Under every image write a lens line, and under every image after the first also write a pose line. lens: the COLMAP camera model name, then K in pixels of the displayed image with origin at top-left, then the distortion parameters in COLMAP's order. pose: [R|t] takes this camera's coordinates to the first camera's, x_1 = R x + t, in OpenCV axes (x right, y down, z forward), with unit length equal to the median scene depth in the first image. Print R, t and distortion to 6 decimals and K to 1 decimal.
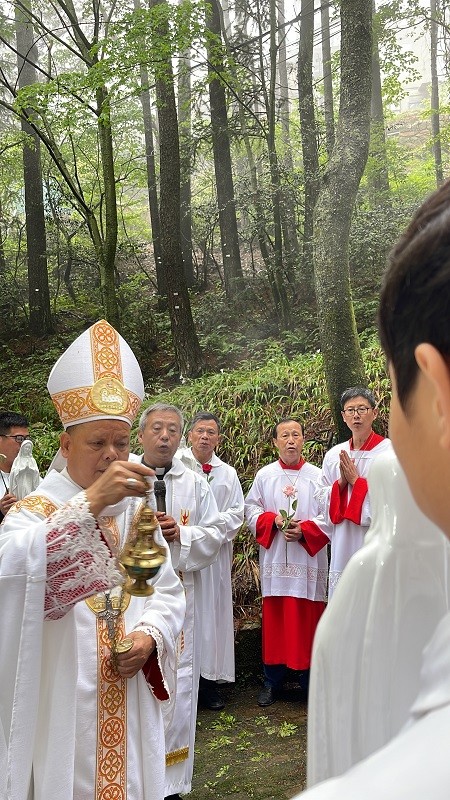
lens RADIAL K [[705.9, 0, 223.3], [0, 705.9, 397.9], [0, 0, 1]] dist [0.030228, -0.015446]
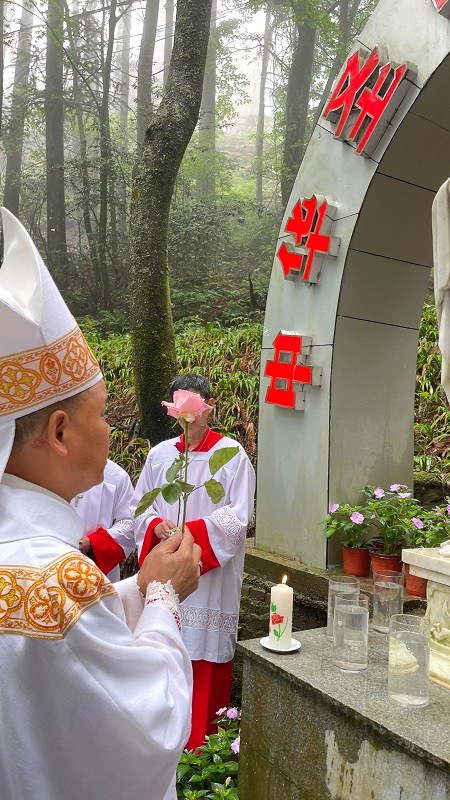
lens RADIAL K [[607.1, 0, 224.9], [0, 607.1, 400.4], [0, 0, 1]] dist [0.019108, -0.009132]
pose [[0.959911, 0.075798, 0.269864, 0.029870], [-0.083832, 0.996311, 0.018352, 0.000791], [-0.267477, -0.040239, 0.962724, 0.124474]]
